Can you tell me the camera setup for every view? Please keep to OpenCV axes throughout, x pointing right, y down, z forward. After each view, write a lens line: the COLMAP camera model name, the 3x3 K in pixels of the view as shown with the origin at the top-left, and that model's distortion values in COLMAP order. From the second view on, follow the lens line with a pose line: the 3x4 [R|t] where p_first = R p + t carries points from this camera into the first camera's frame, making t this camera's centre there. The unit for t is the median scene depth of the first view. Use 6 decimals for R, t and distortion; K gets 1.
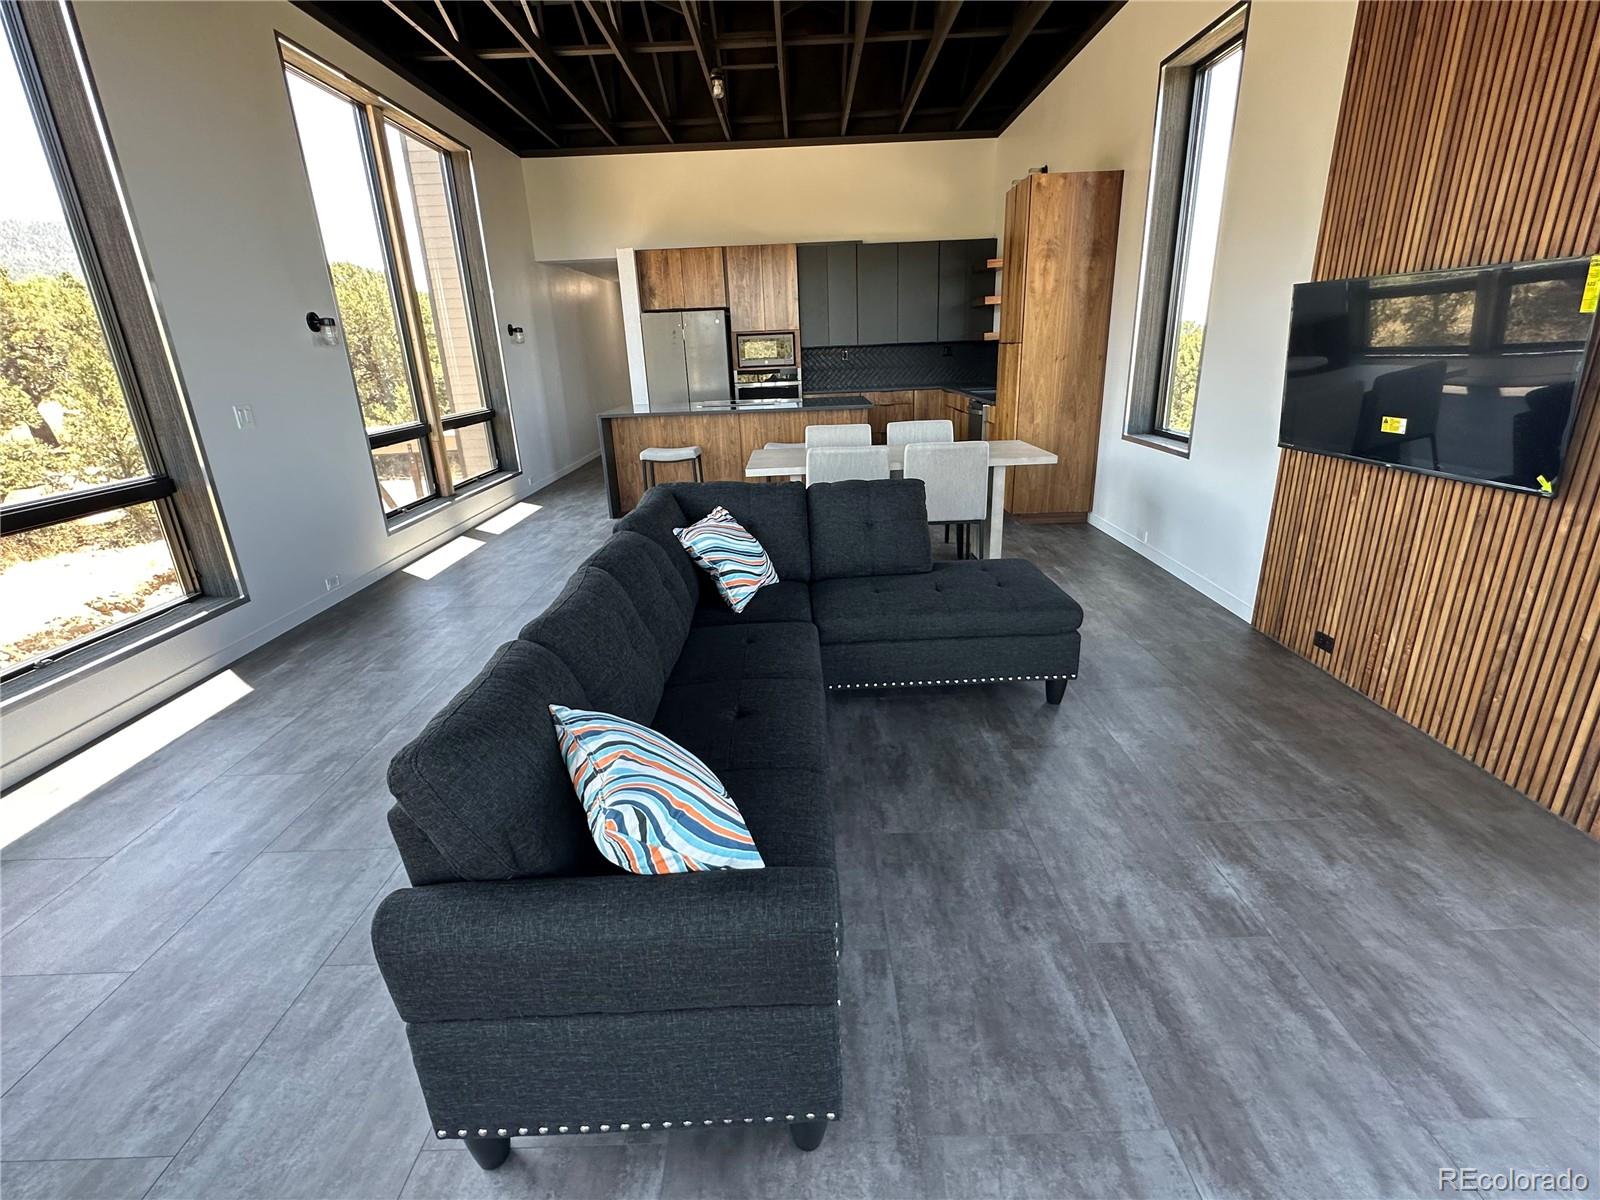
lens RADIAL K [[730.9, 0, 803.4], [0, 730.9, 600.3], [0, 0, 1]] dist [-0.002344, -0.000107]
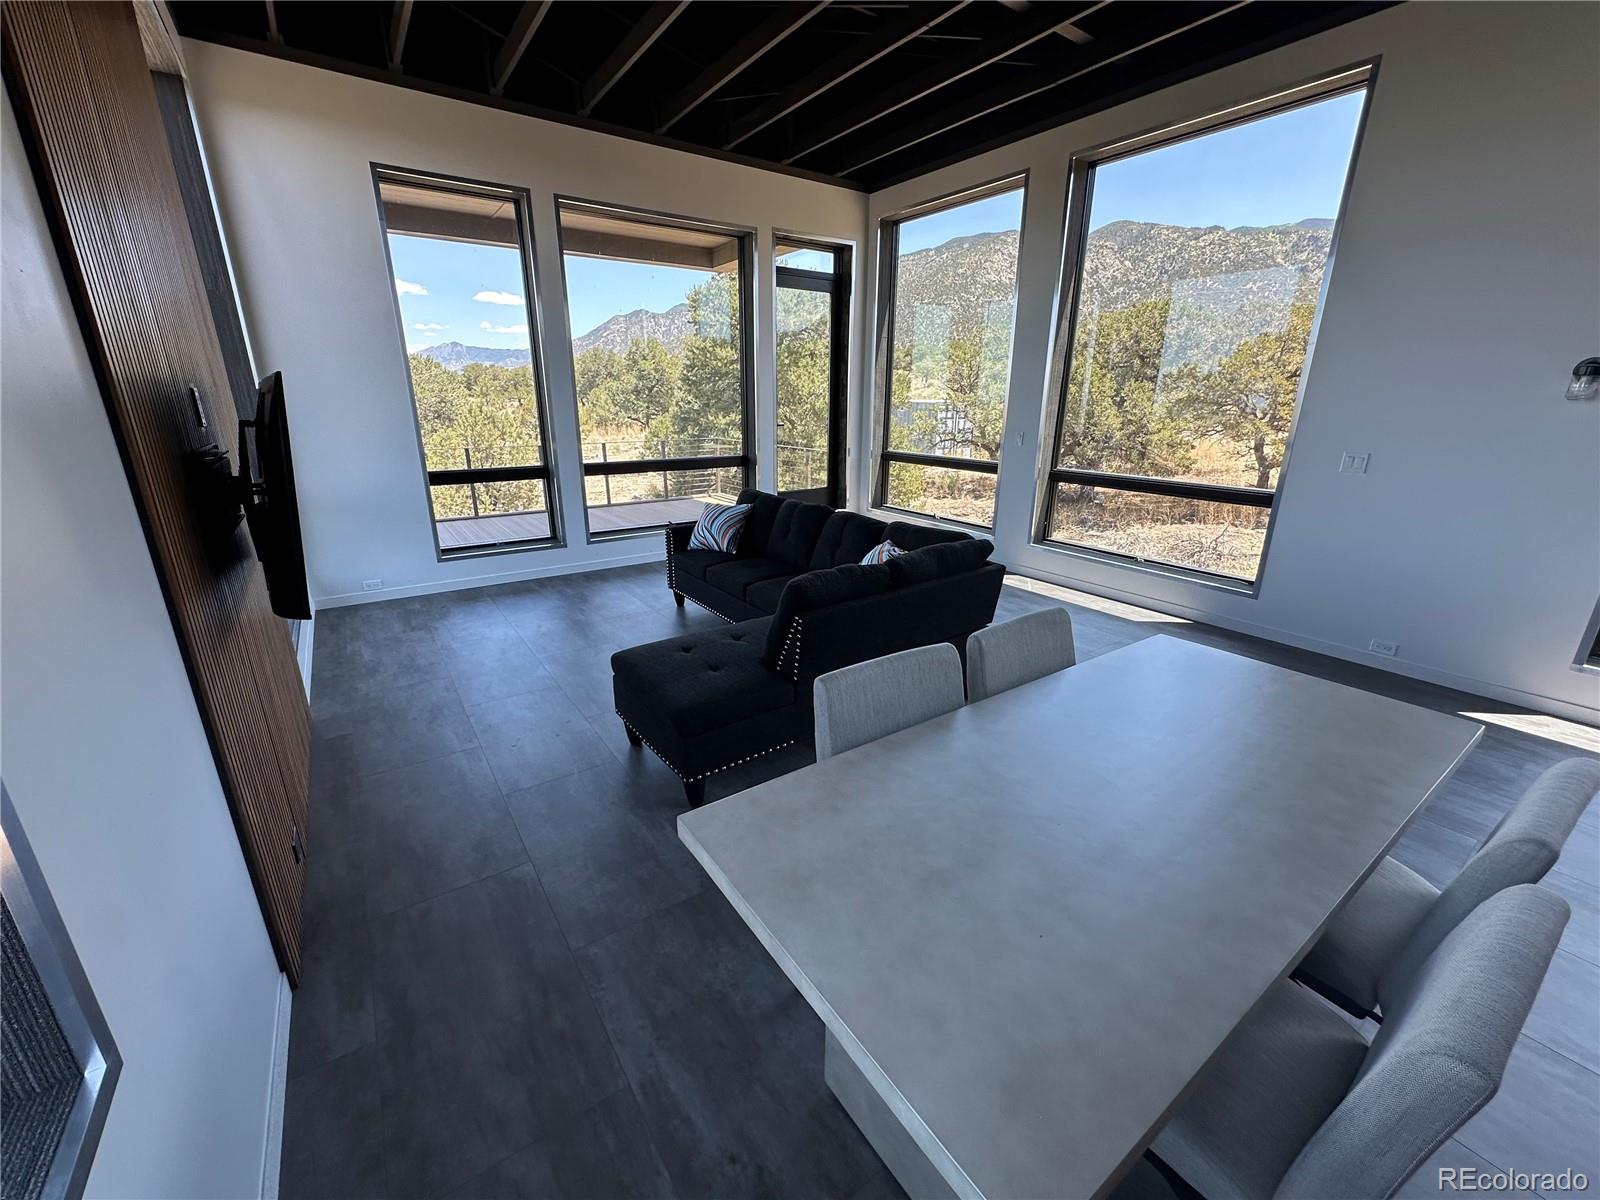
lens RADIAL K [[642.4, 0, 798.9], [0, 642.4, 602.1], [0, 0, 1]] dist [-0.003360, -0.000083]
pose [[-0.821563, 0.206524, -0.531397, 0.440966], [-0.163071, 0.808015, 0.566145, -0.421033], [0.546299, 0.551779, -0.630157, 1.020270]]
